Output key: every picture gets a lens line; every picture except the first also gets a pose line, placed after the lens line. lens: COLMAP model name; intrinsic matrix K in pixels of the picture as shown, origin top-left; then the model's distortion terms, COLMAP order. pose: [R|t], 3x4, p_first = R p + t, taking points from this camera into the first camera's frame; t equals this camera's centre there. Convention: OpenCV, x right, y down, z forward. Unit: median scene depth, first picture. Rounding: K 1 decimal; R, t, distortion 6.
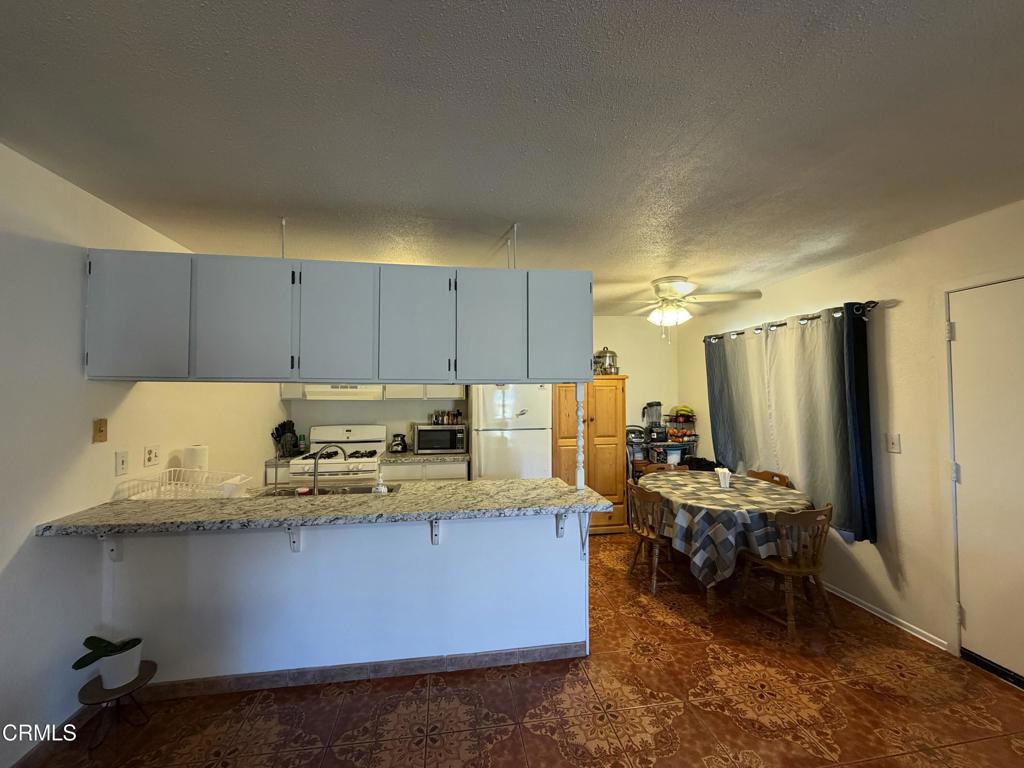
lens RADIAL K [[408.7, 0, 511.5], [0, 408.7, 380.5], [0, 0, 1]] dist [-0.001045, -0.000048]
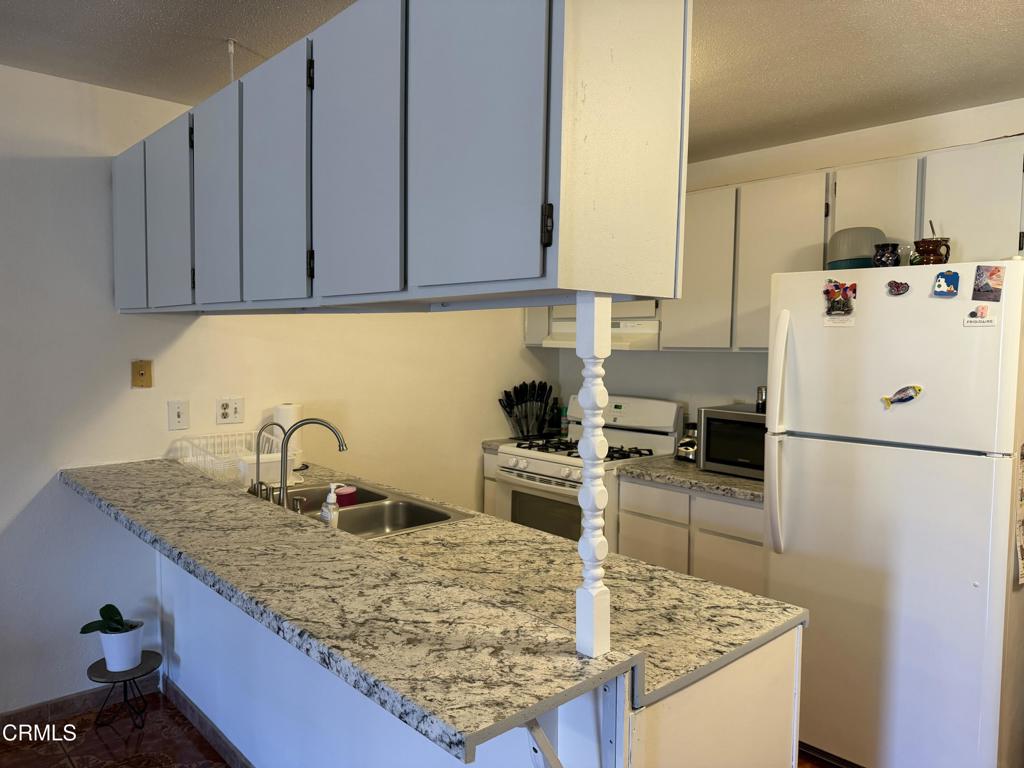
lens RADIAL K [[726.2, 0, 512.3], [0, 726.2, 383.7], [0, 0, 1]] dist [0.006966, 0.000619]
pose [[0.554983, 0.058520, -0.829801, 0.578743], [0.014730, 0.996675, 0.080140, 0.028734], [0.831731, -0.056700, 0.552276, 0.690358]]
